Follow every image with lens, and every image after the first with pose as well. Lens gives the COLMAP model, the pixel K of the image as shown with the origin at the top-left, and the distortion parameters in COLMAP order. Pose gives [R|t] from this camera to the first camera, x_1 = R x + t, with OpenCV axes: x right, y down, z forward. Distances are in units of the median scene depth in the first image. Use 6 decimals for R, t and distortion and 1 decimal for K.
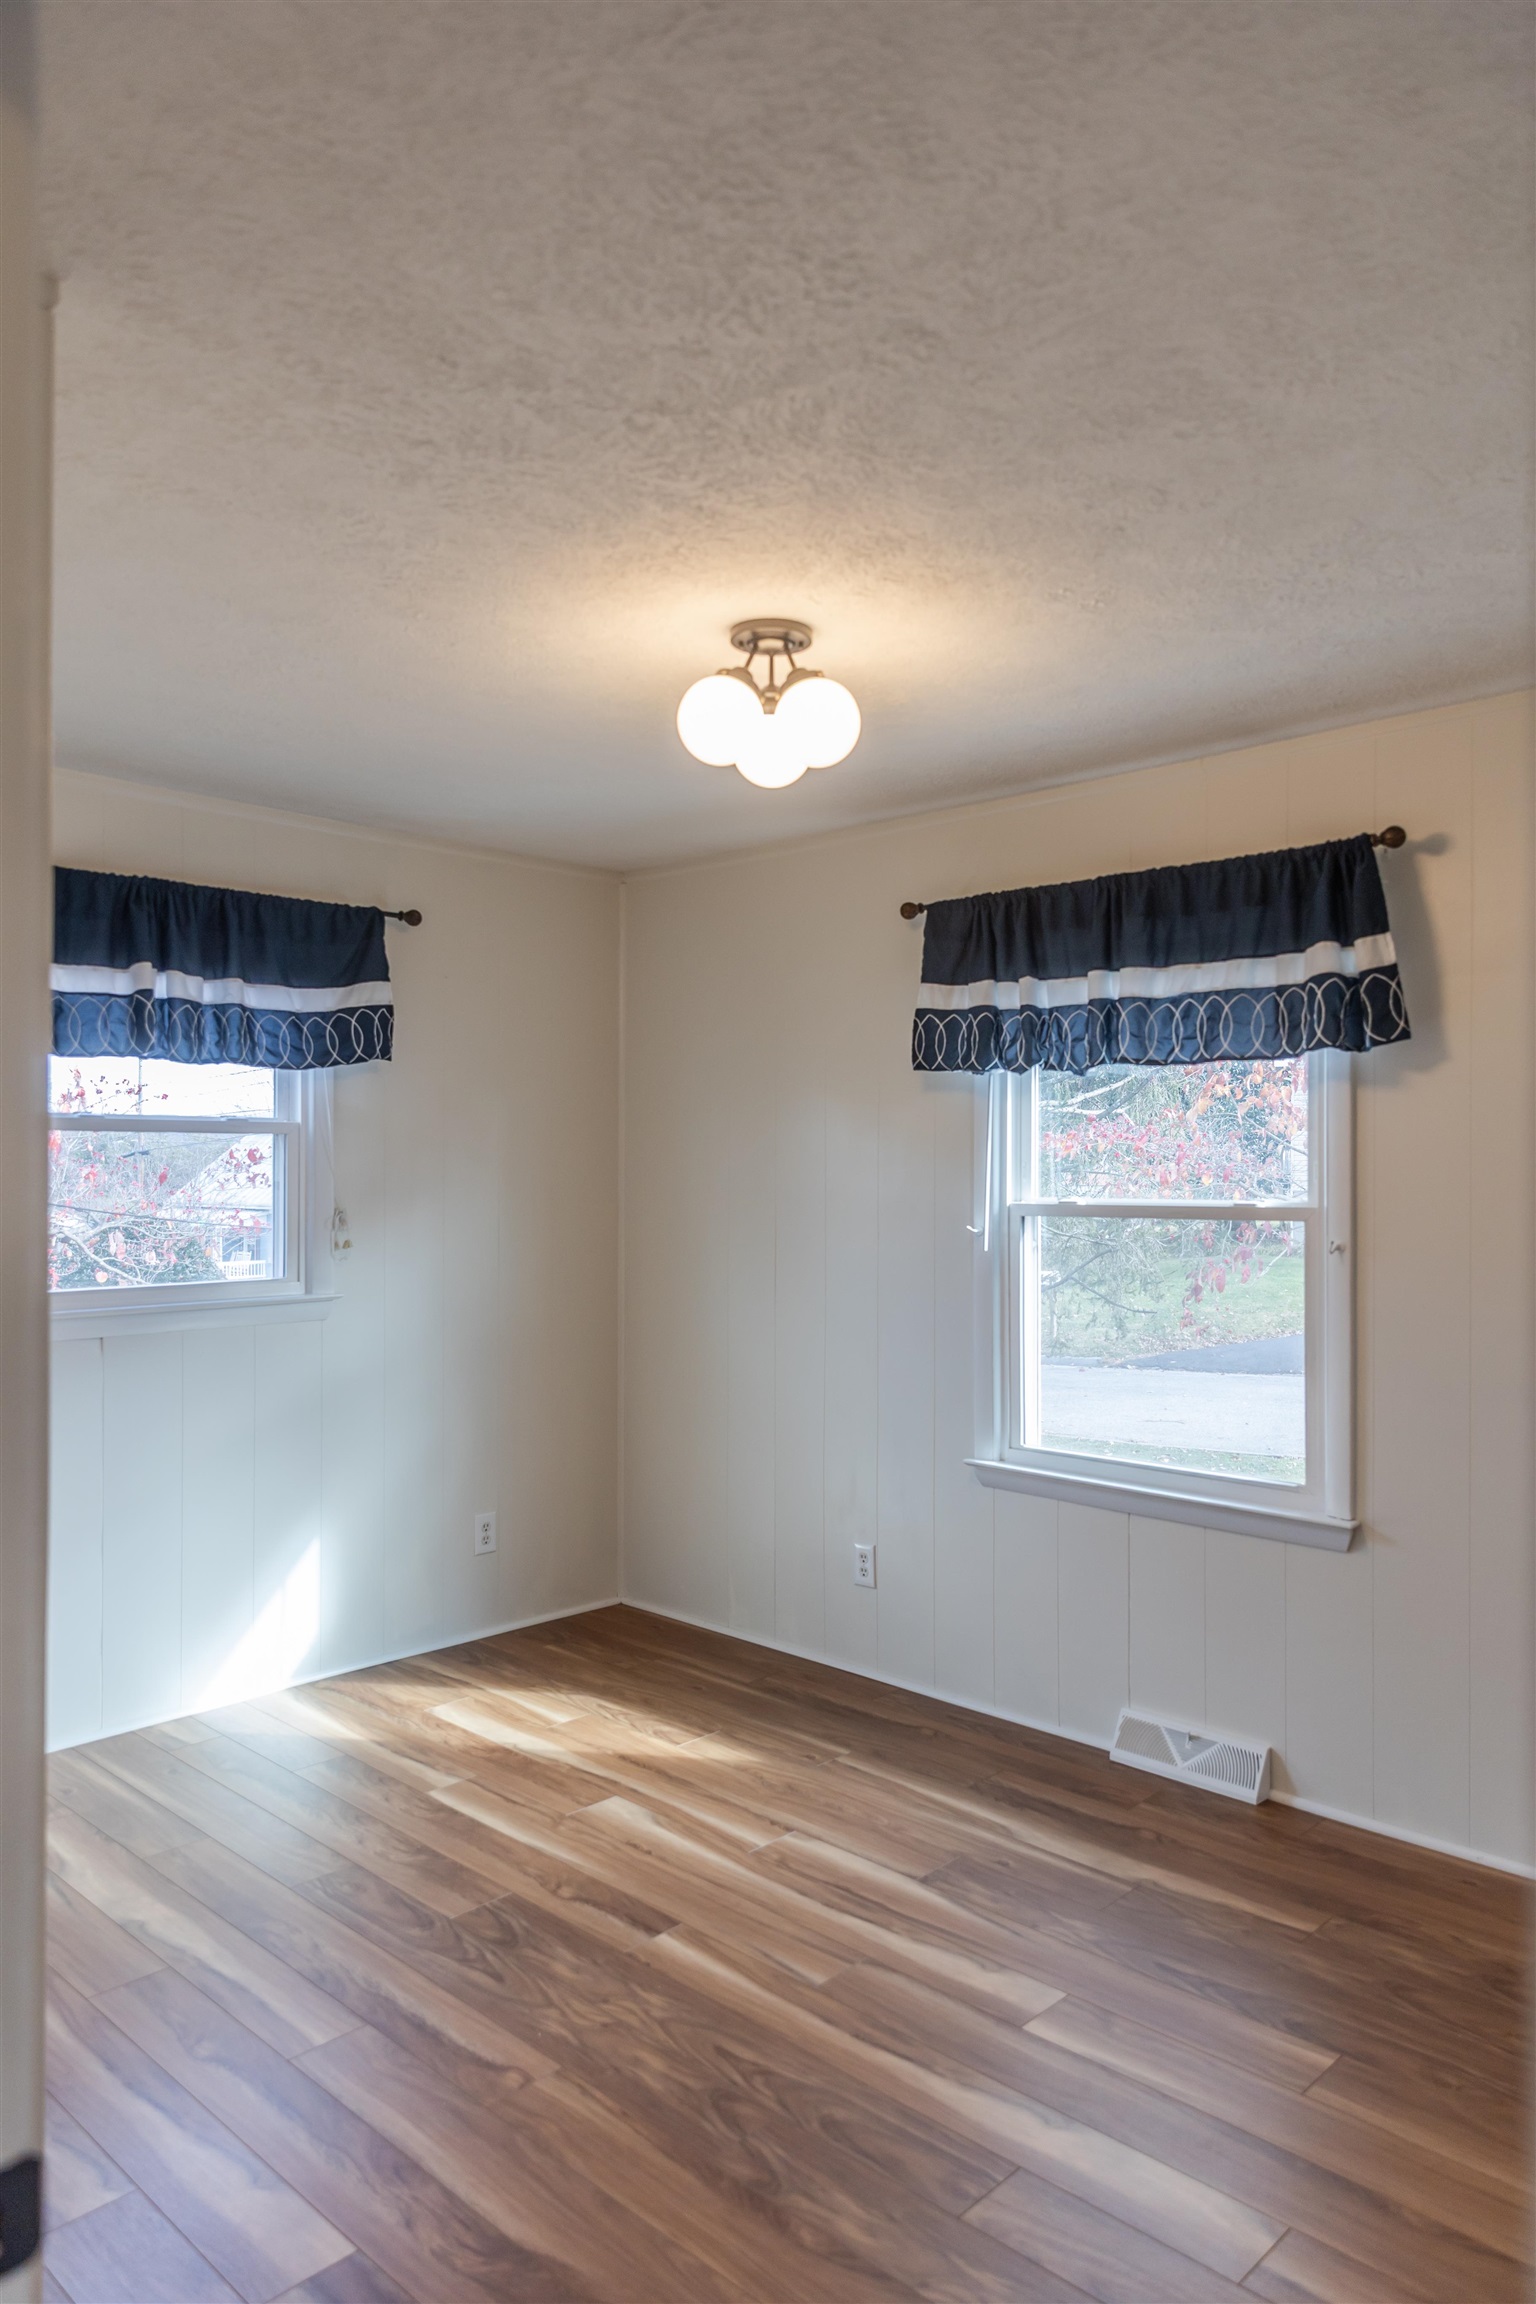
lens RADIAL K [[1532.0, 0, 782.5], [0, 1532.0, 1160.4], [0, 0, 1]] dist [0.008807, 0.003492]
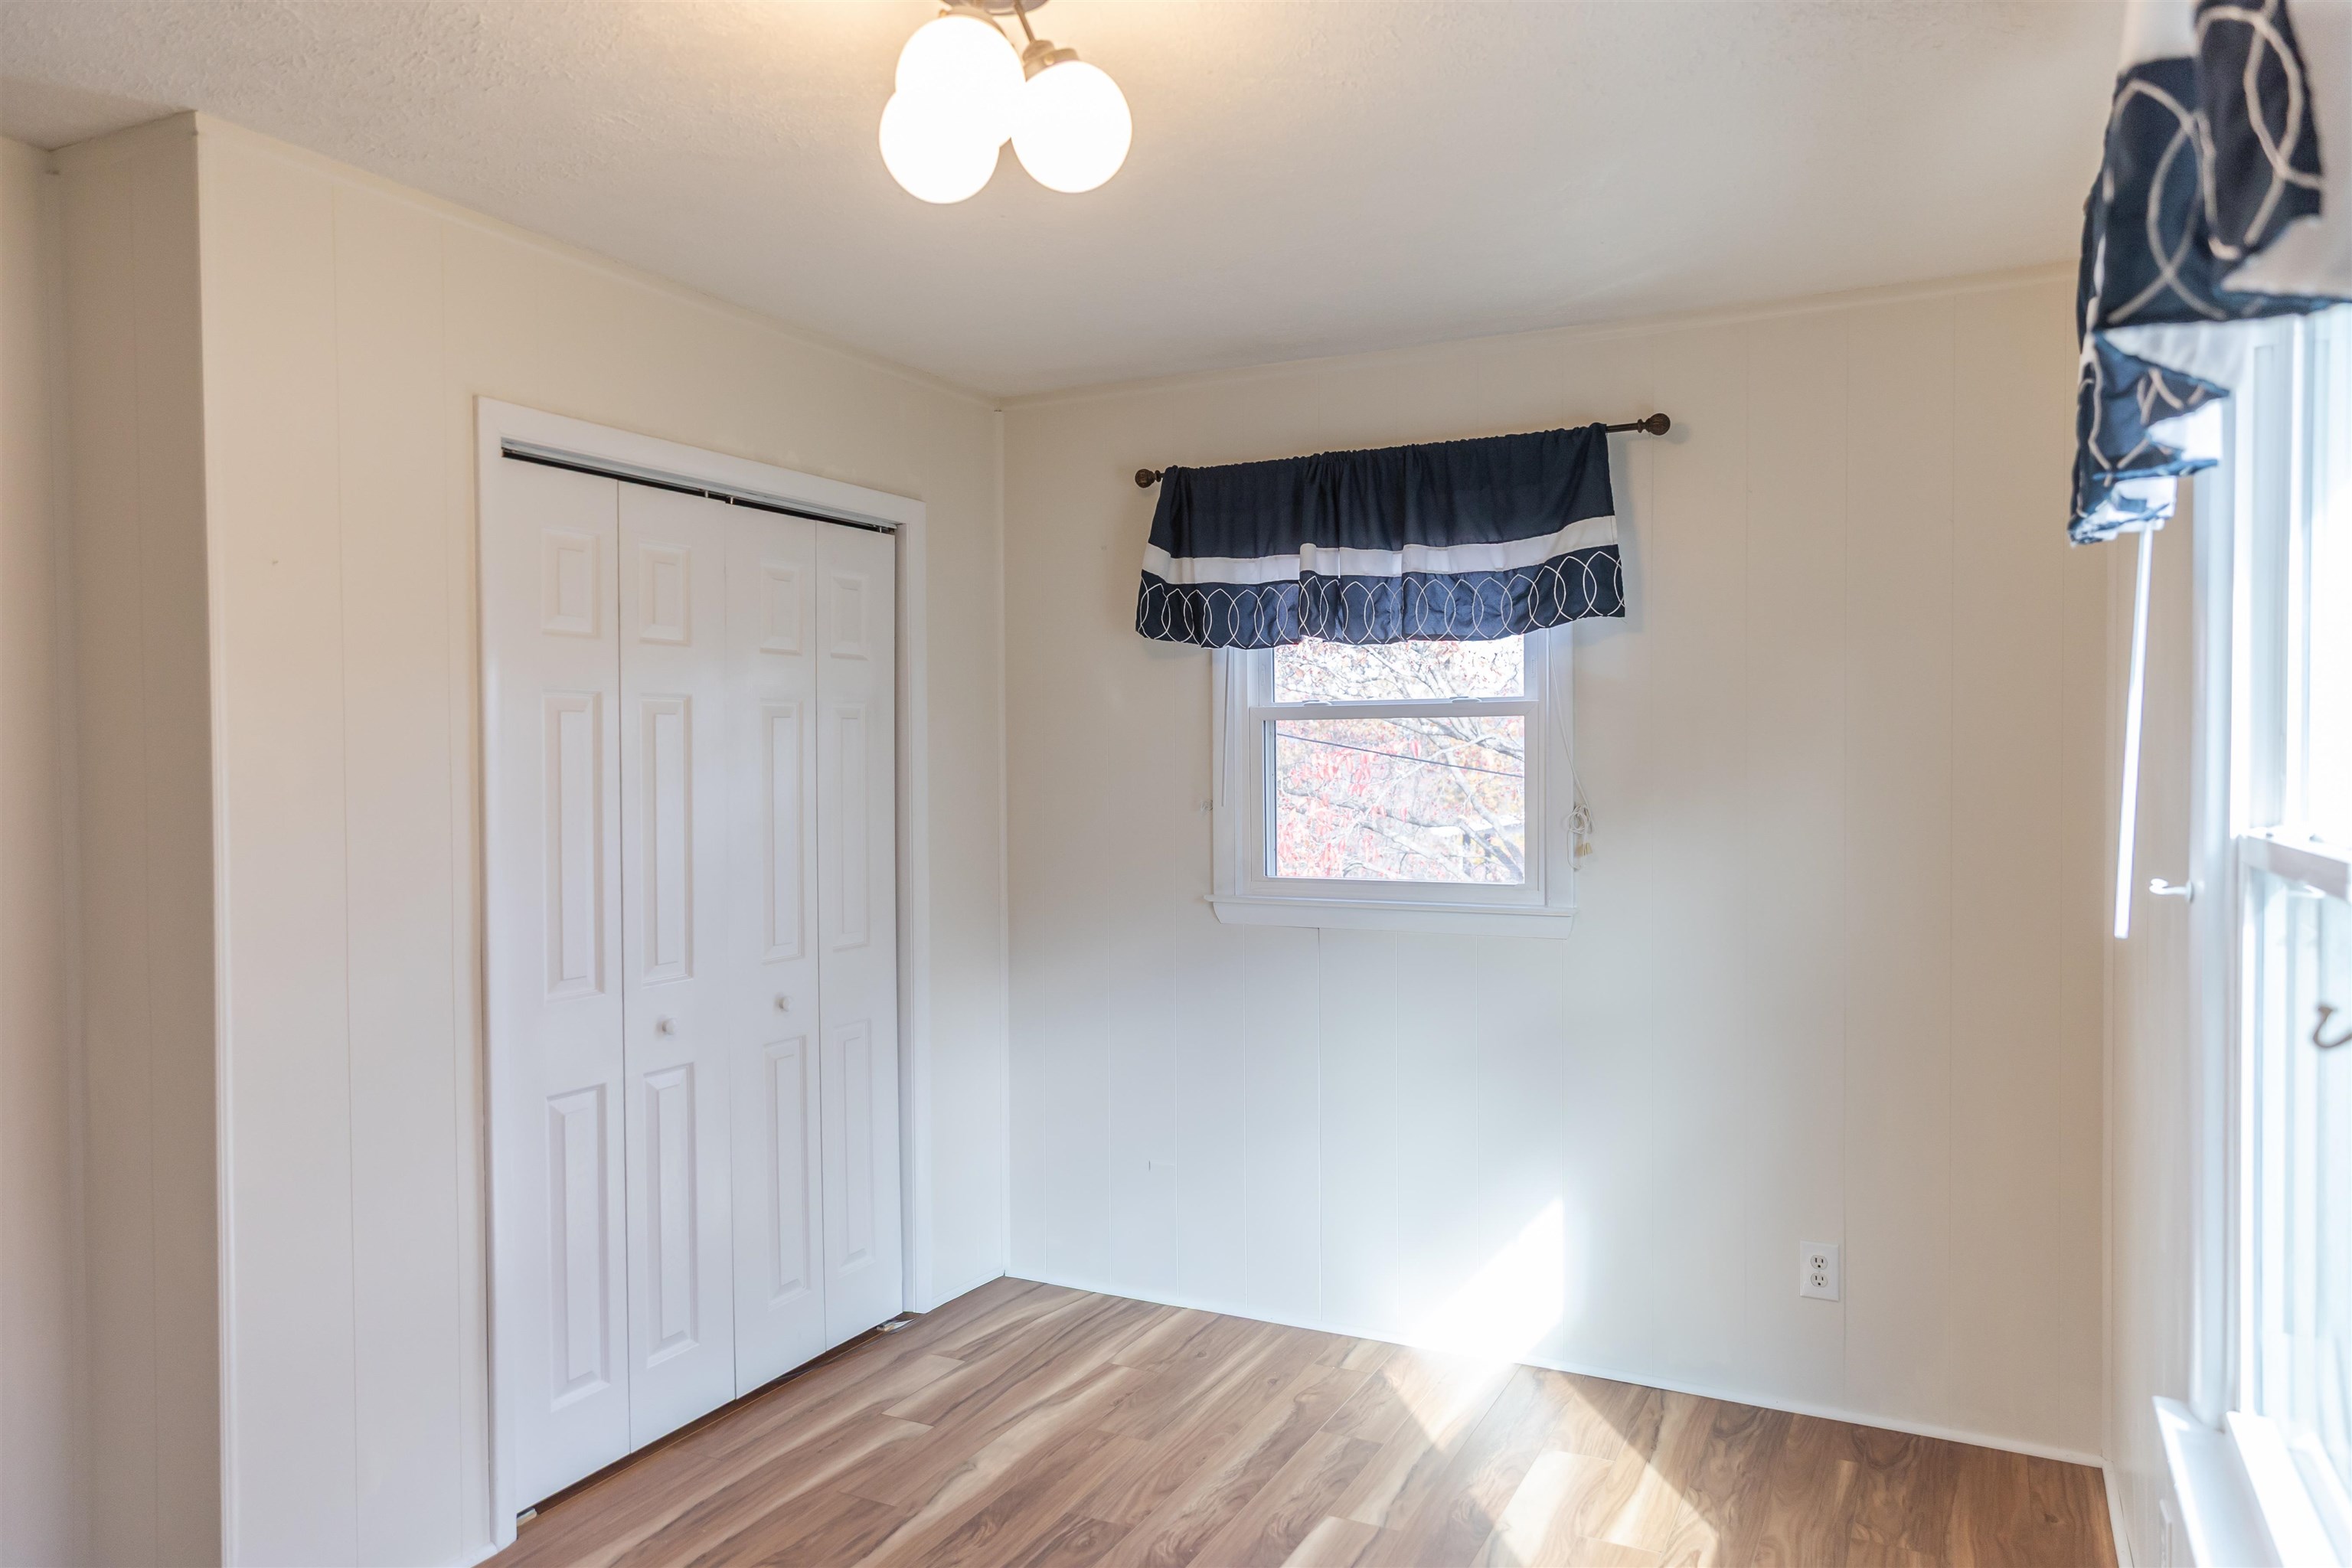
lens RADIAL K [[1563.9, 0, 1189.4], [0, 1563.9, 790.6], [0, 0, 1]] dist [0.008807, 0.003492]
pose [[0.298663, 0.016090, -0.954223, 0.457204], [0.012285, 0.999710, 0.020703, 0.004201], [0.954280, -0.017906, 0.298379, 0.578170]]
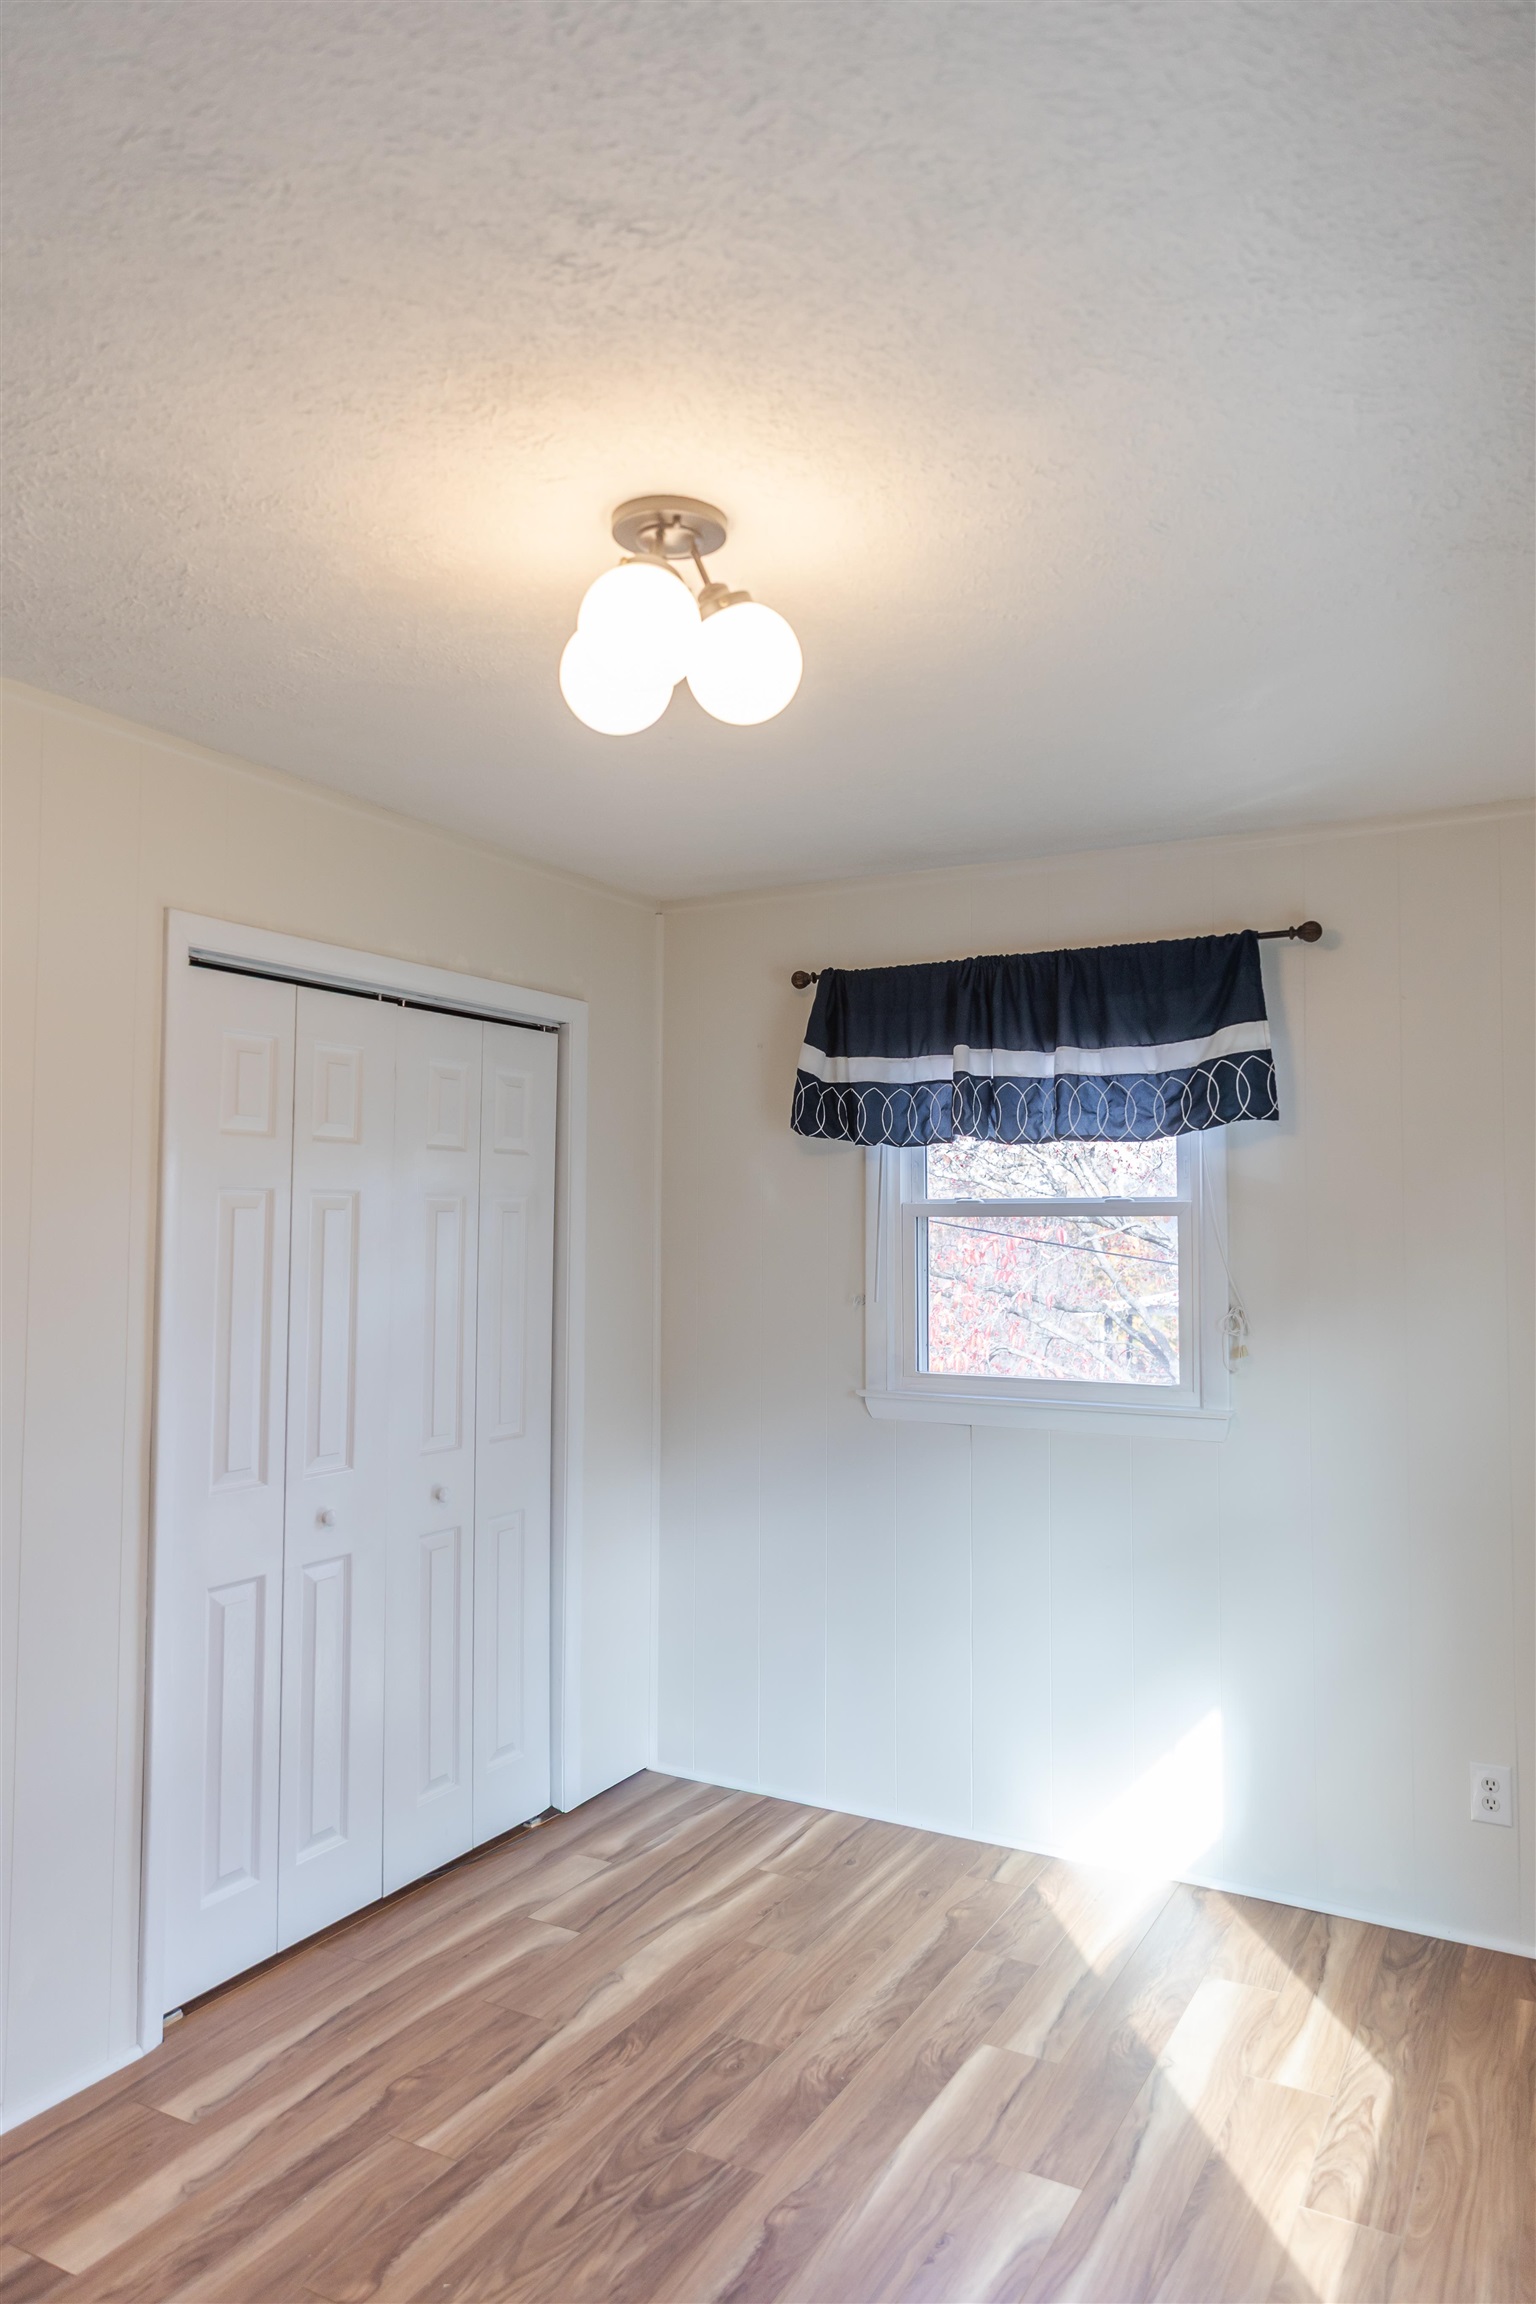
lens RADIAL K [[1532.0, 0, 767.6], [0, 1532.0, 1161.0], [0, 0, 1]] dist [0.008807, 0.003492]
pose [[0.257853, -0.047042, -0.965038, 0.450220], [0.002203, 0.998840, -0.048101, -0.007539], [0.966182, 0.010277, 0.257658, 0.574196]]
